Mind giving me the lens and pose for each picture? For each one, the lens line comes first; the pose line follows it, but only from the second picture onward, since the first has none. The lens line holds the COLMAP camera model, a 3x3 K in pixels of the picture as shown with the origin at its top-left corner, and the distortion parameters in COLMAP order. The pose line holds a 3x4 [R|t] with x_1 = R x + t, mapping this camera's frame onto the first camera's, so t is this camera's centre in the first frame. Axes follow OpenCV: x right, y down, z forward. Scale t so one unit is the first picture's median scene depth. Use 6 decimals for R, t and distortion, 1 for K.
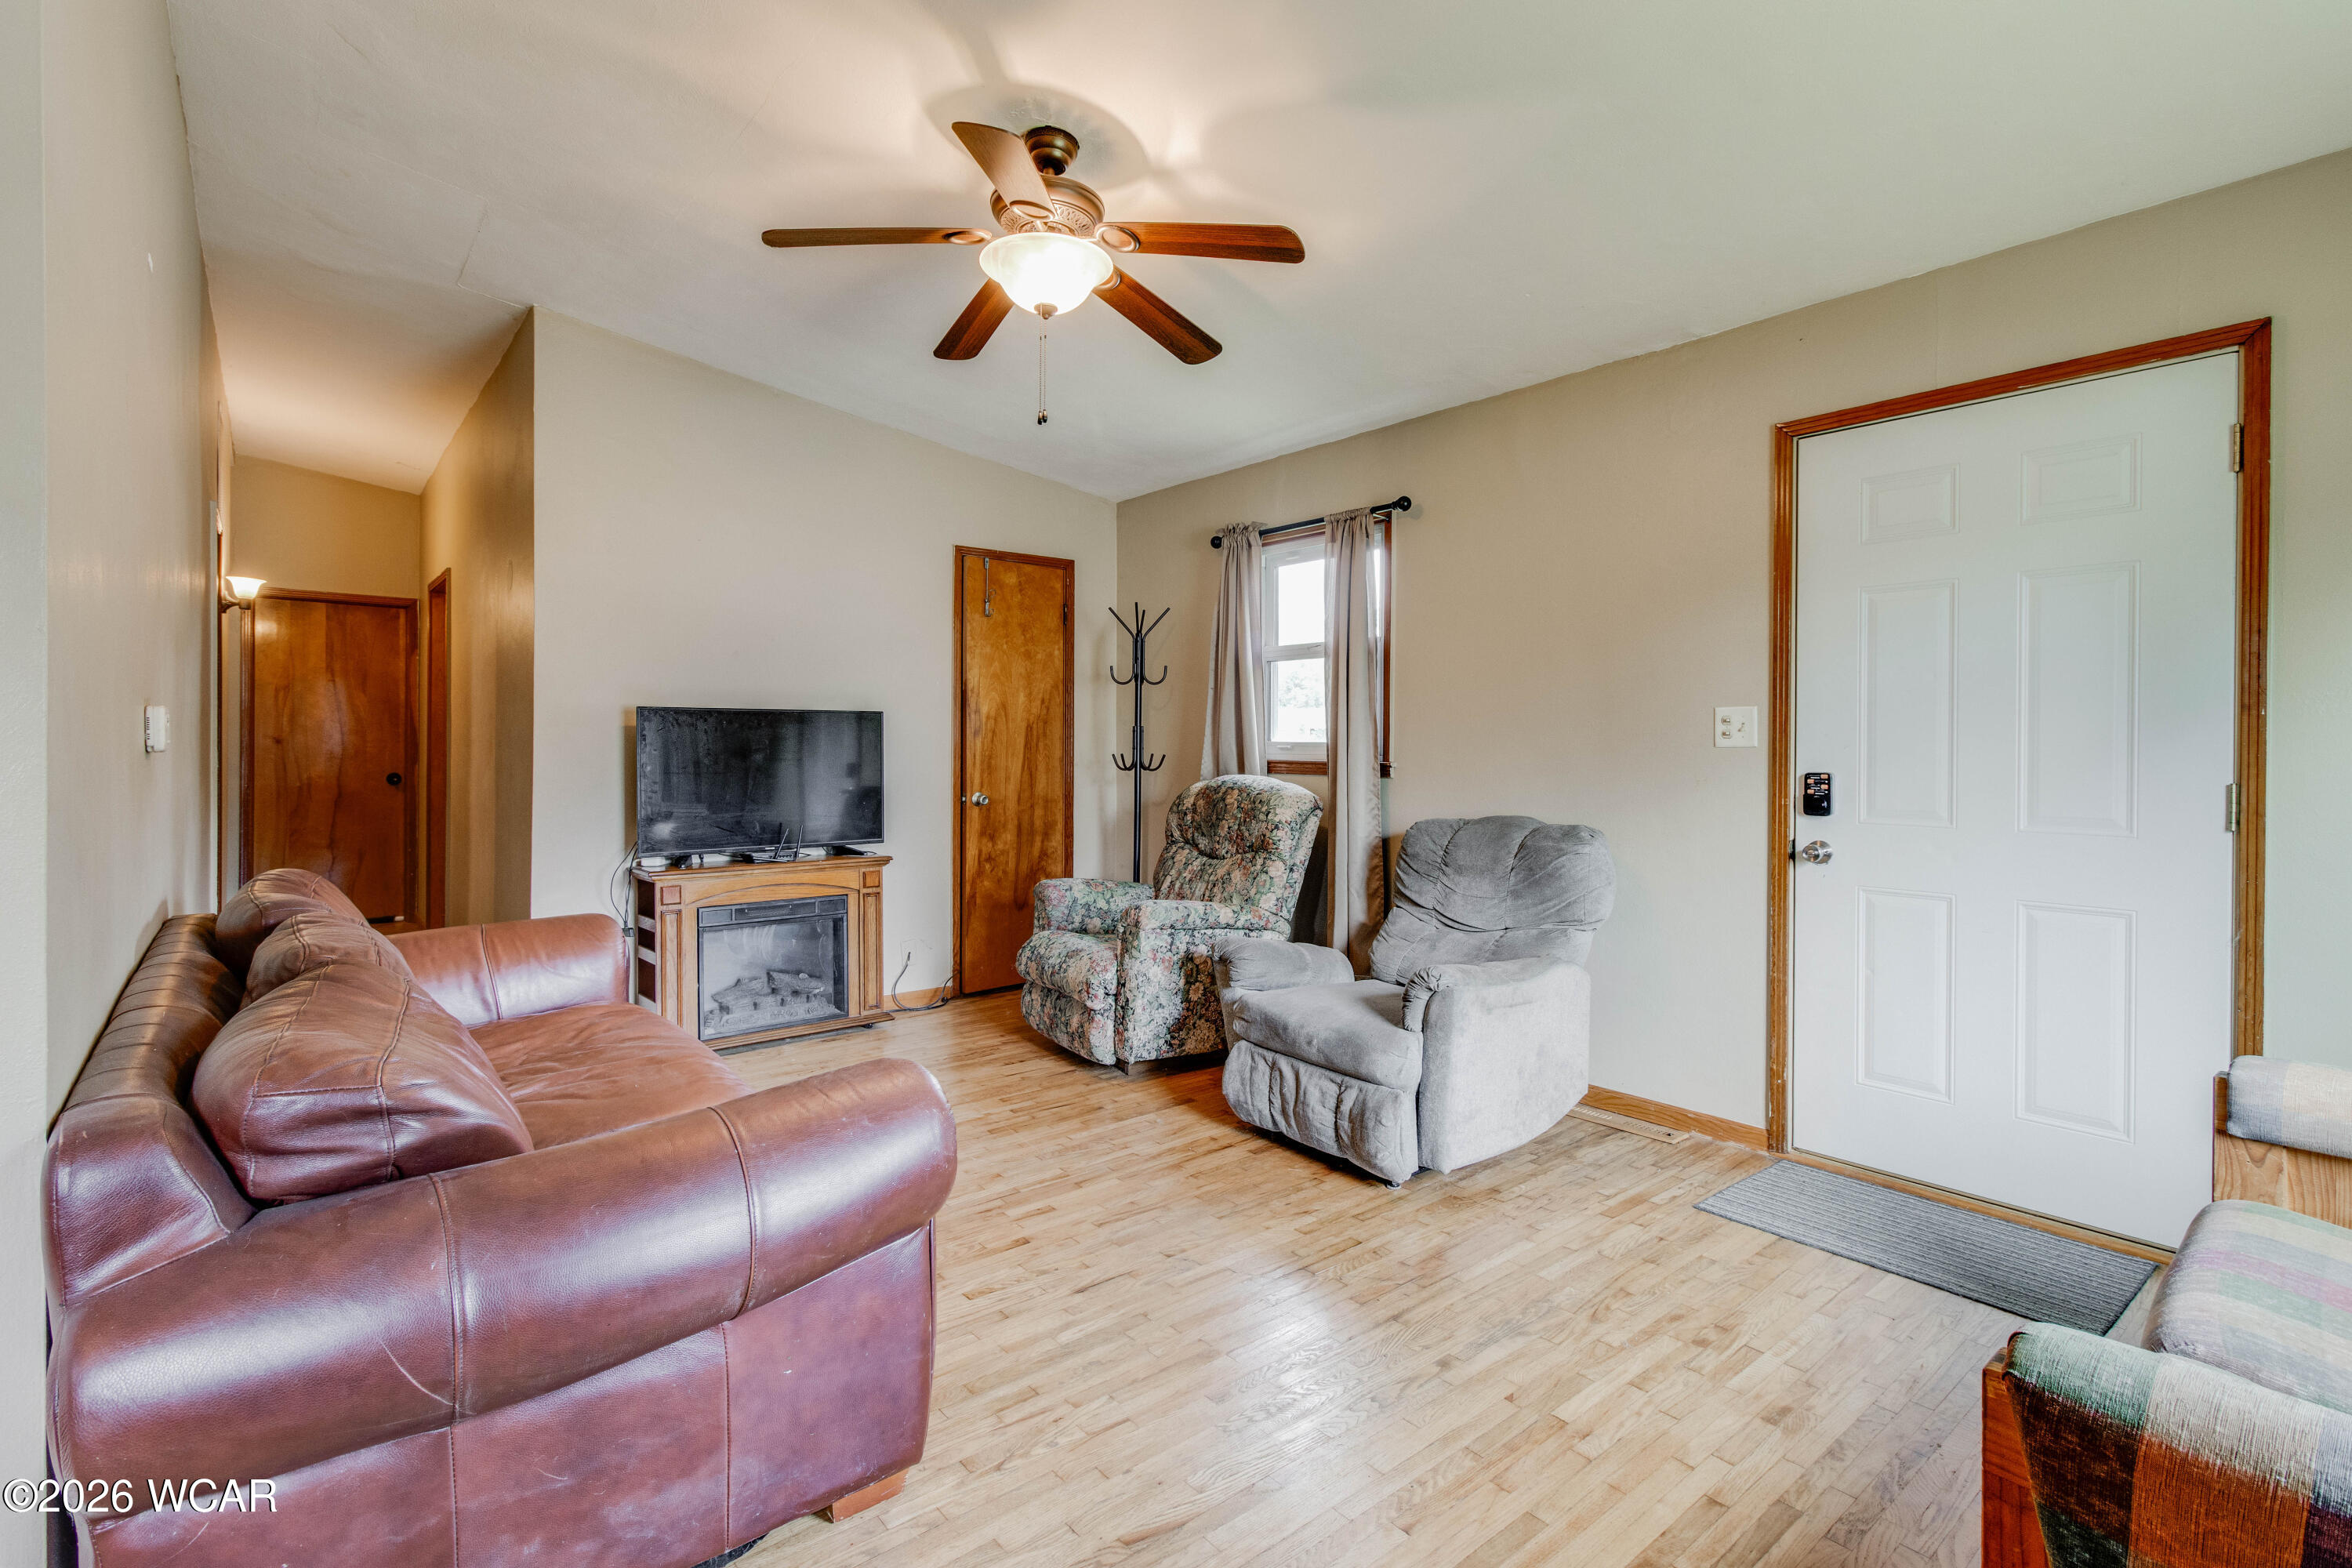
lens RADIAL K [[1103.6, 0, 1196.1], [0, 1103.6, 767.9], [0, 0, 1]] dist [-0.002213, 0.000208]
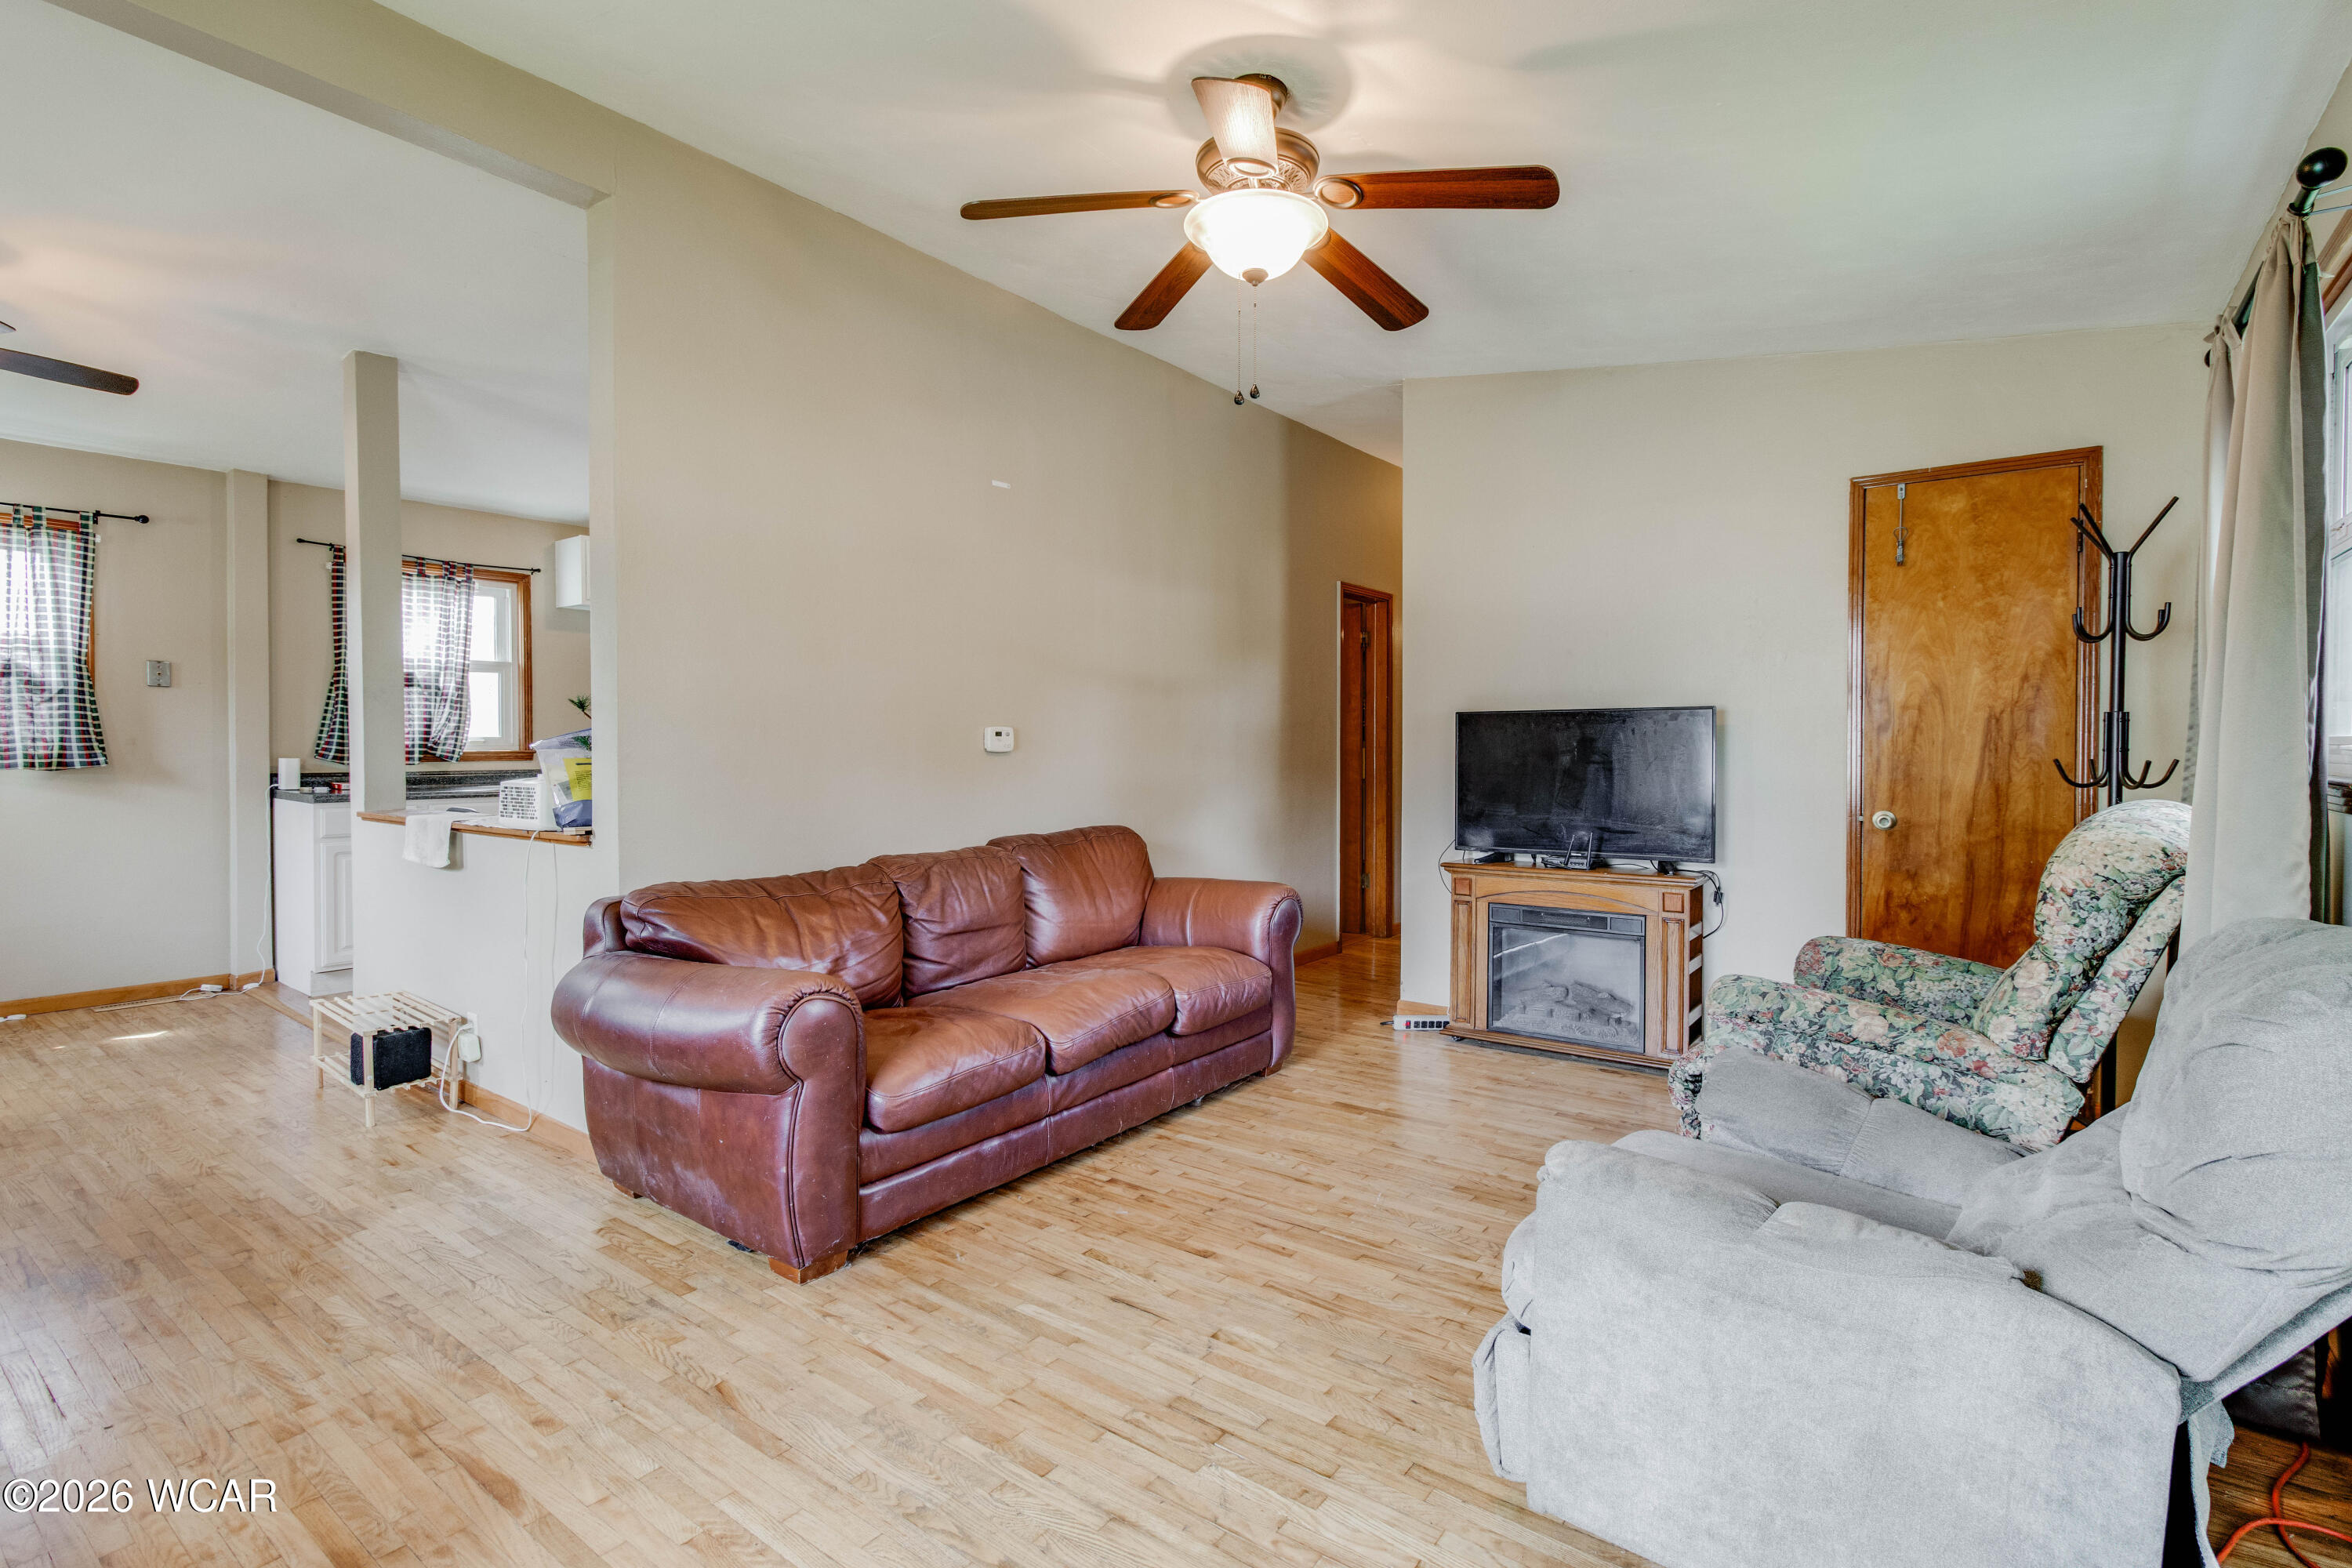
lens RADIAL K [[1103.6, 0, 1192.1], [0, 1103.6, 775.9], [0, 0, 1]] dist [-0.002213, 0.000208]
pose [[0.236266, 0.021526, -0.971450, 0.451123], [-0.018476, 0.999673, 0.017658, -0.006011], [0.971513, 0.013777, 0.236587, 0.435827]]
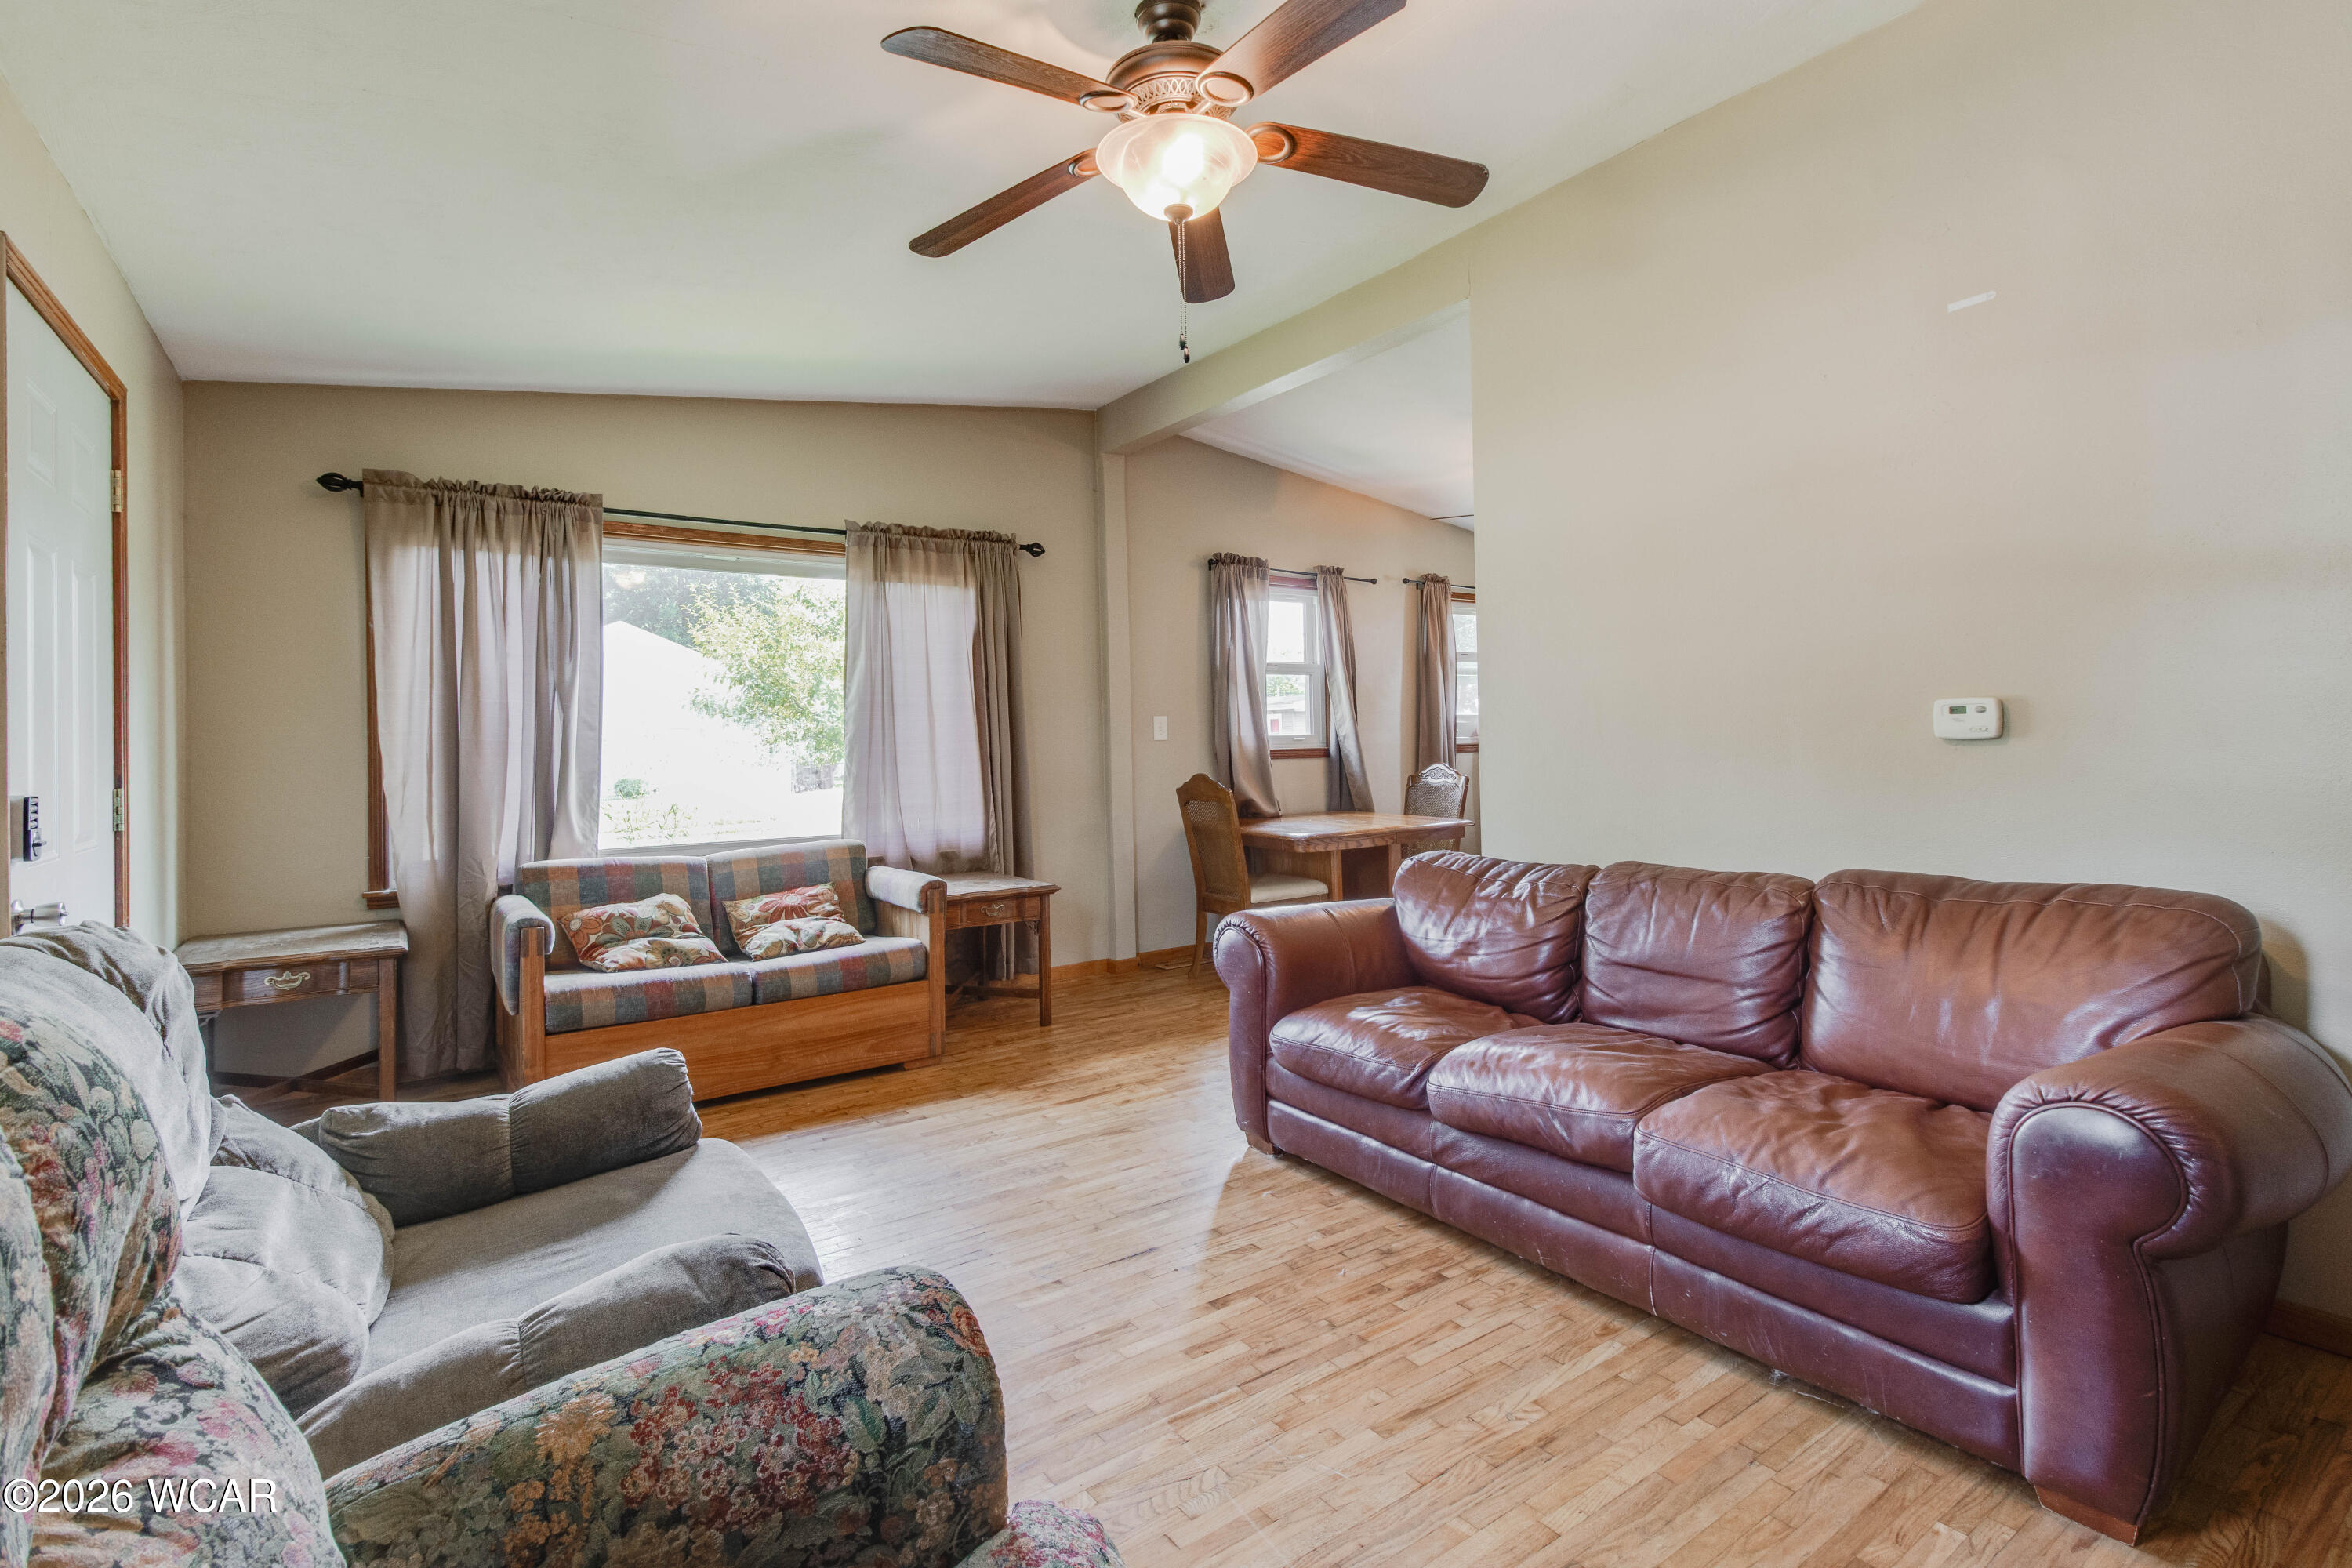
lens RADIAL K [[1103.6, 0, 1162.7], [0, 1103.6, 734.9], [0, 0, 1]] dist [-0.002213, 0.000208]
pose [[-0.995994, 0.010940, 0.088750, -0.113635], [0.012277, 0.999819, 0.014533, -0.021933], [-0.088575, 0.015565, -0.995948, 1.086582]]
